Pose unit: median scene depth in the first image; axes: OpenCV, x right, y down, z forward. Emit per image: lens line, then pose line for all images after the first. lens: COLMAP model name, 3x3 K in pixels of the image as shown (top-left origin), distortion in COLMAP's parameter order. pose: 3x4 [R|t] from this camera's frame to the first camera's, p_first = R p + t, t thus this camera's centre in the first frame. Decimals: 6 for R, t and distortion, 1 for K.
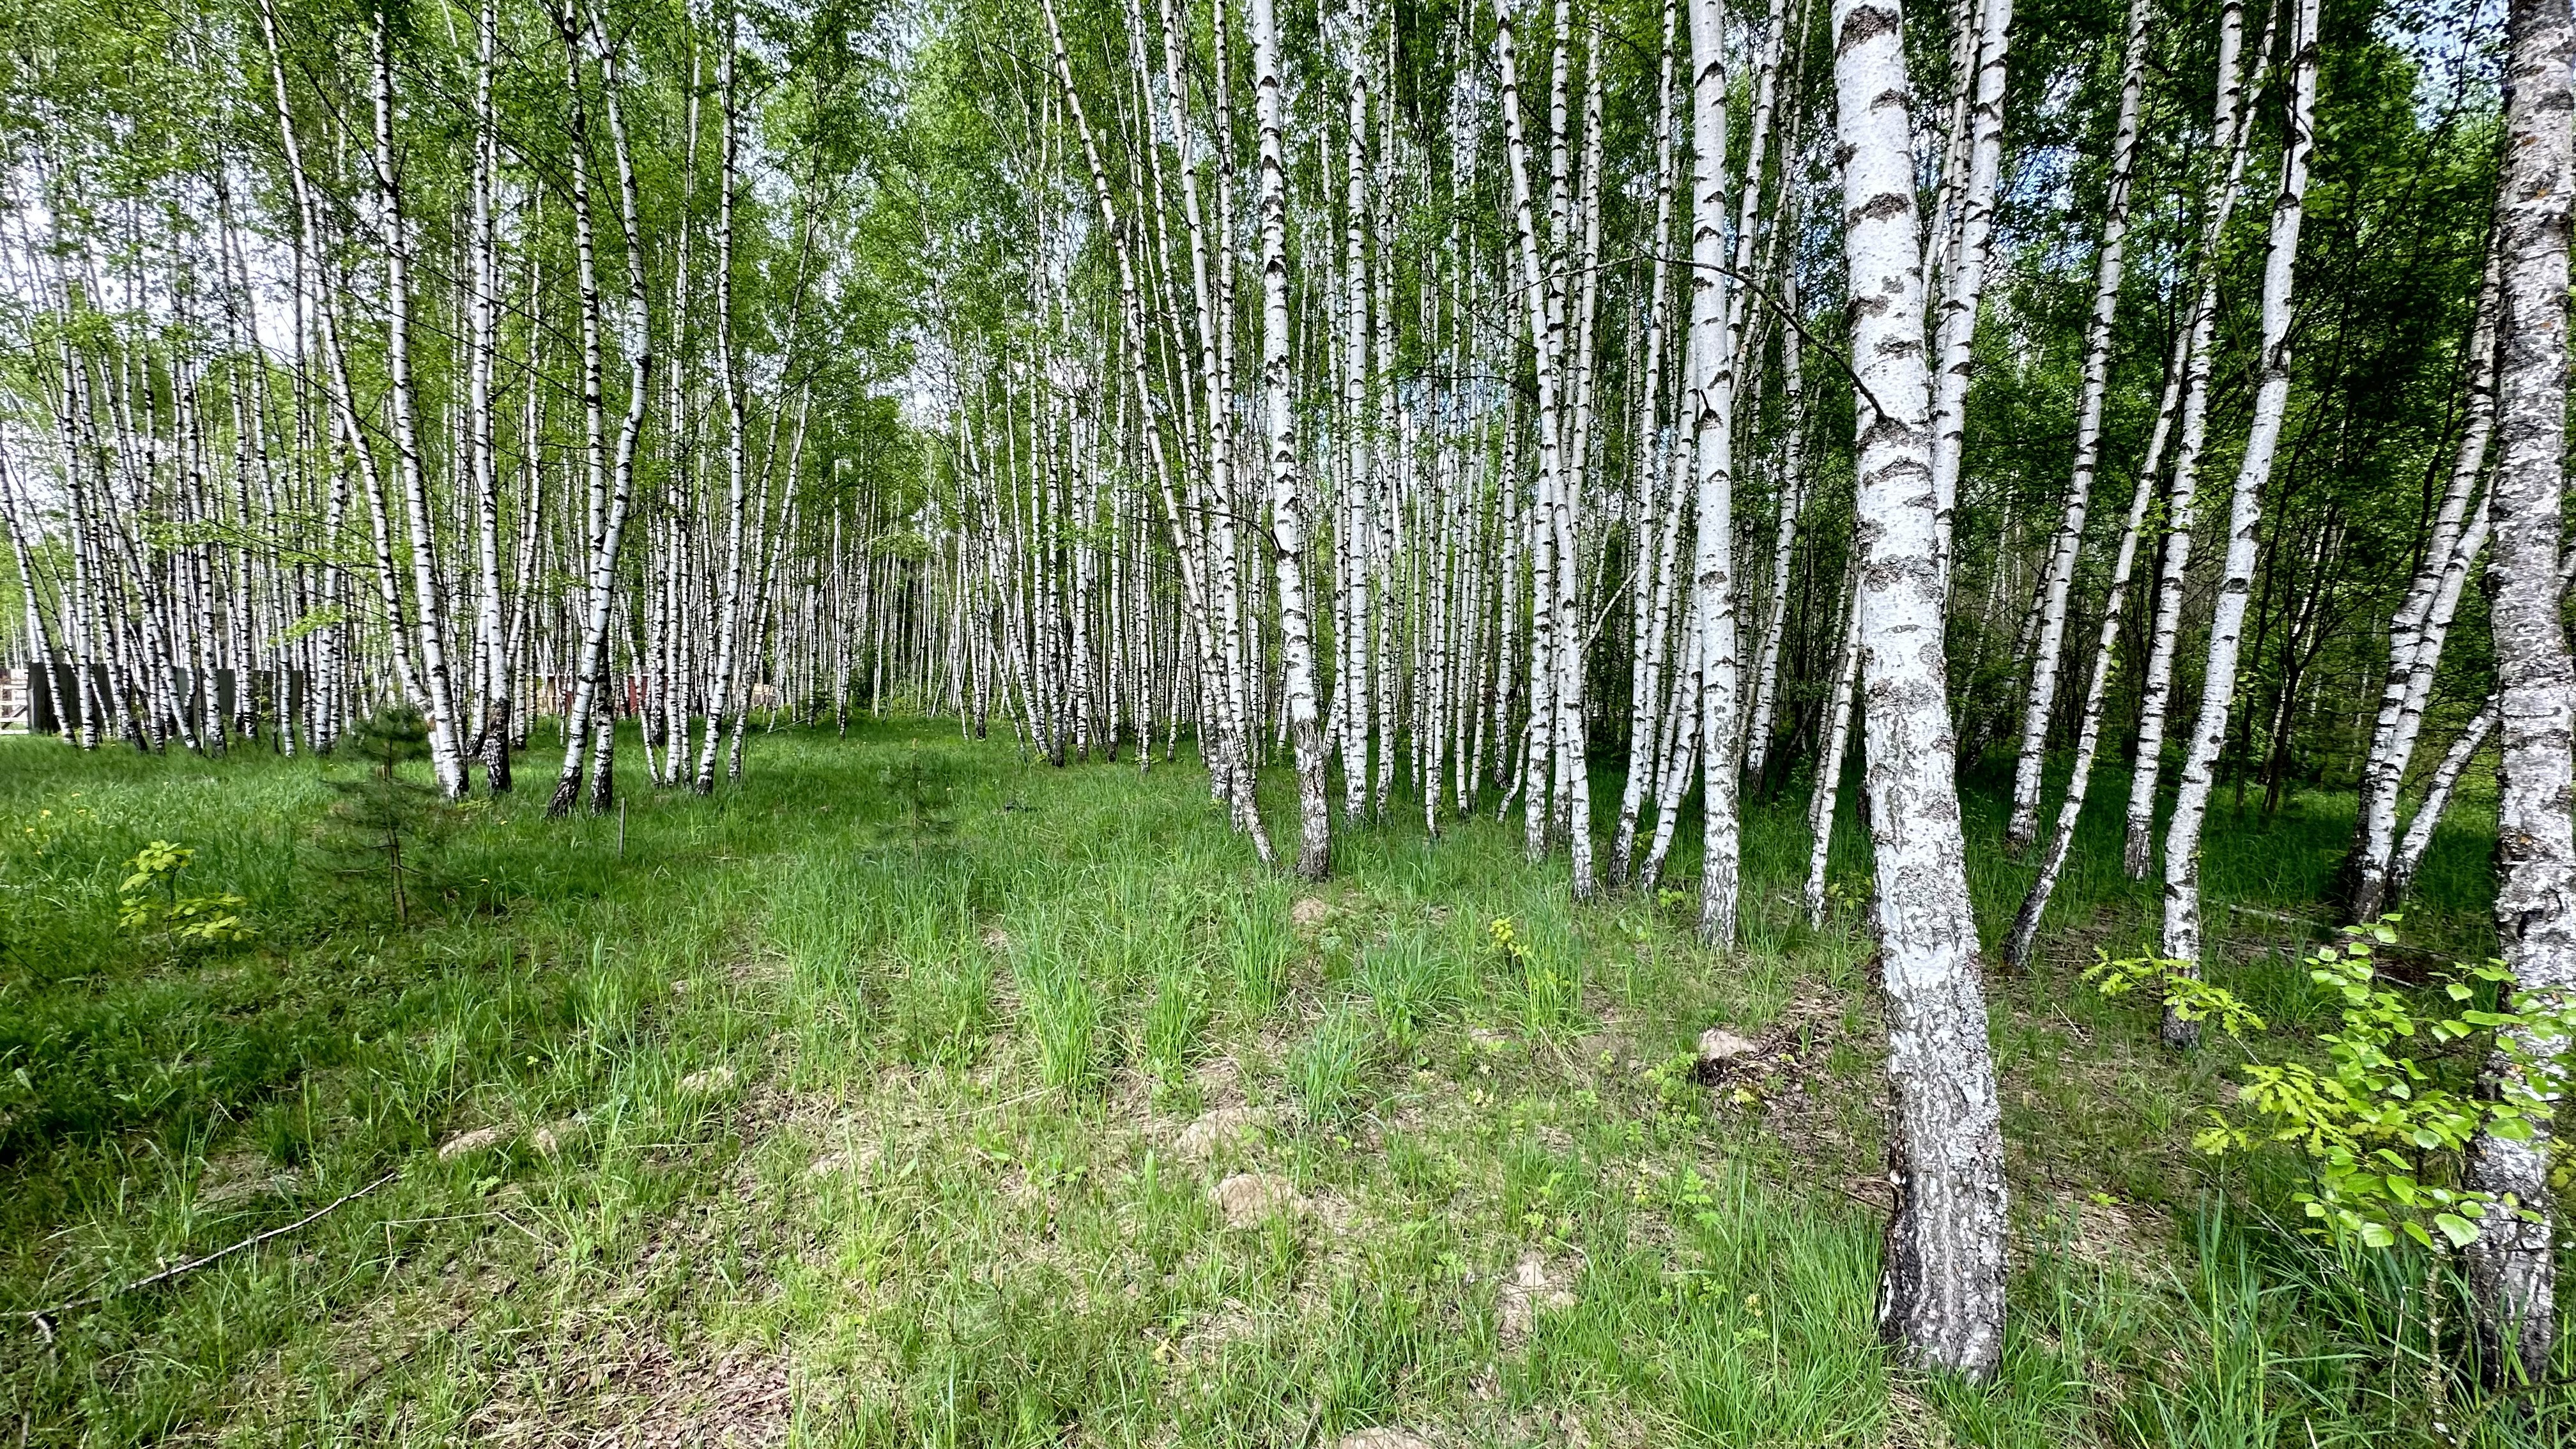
lens RADIAL K [[1039.7, 0, 1293.1], [0, 1039.7, 717.1], [0, 0, 1]] dist [0.001022, 0.000117]
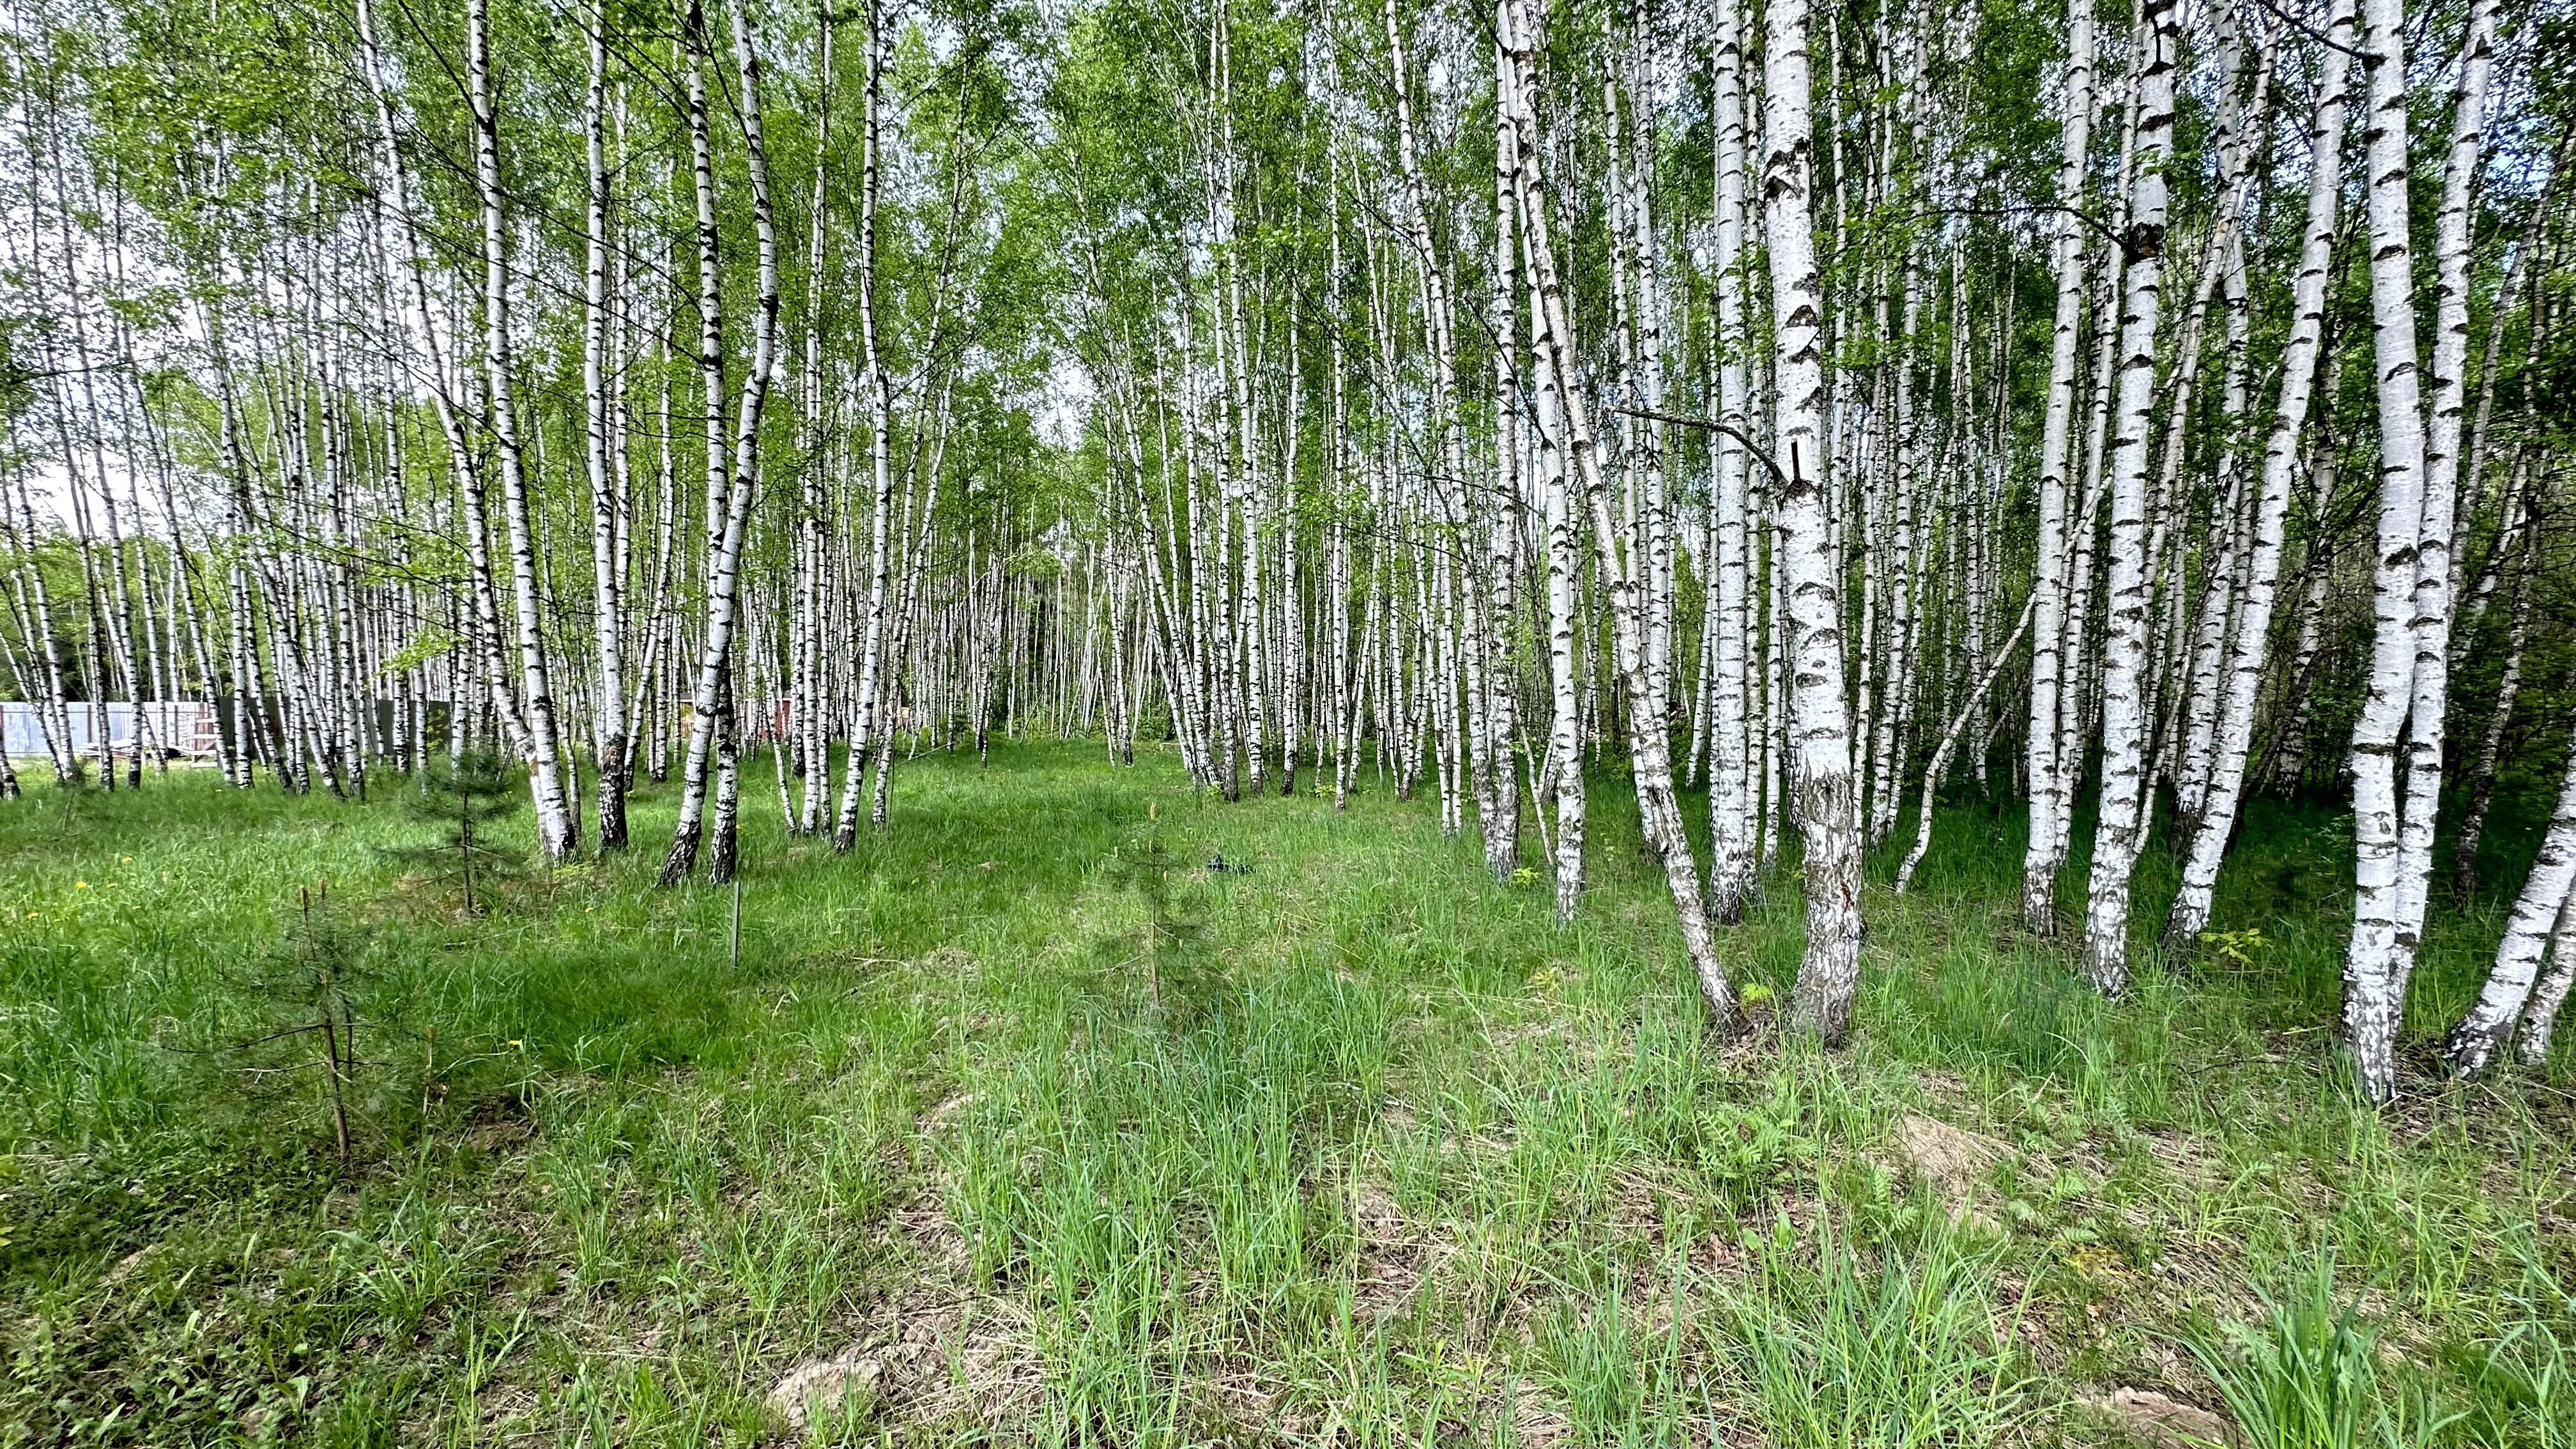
lens RADIAL K [[1039.7, 0, 1293.1], [0, 1039.7, 717.1], [0, 0, 1]] dist [0.001022, 0.000117]
pose [[0.994059, -0.011469, -0.108233, -0.138137], [0.009841, 0.999830, -0.015569, -0.014558], [0.108393, 0.014411, 0.994004, 0.244565]]
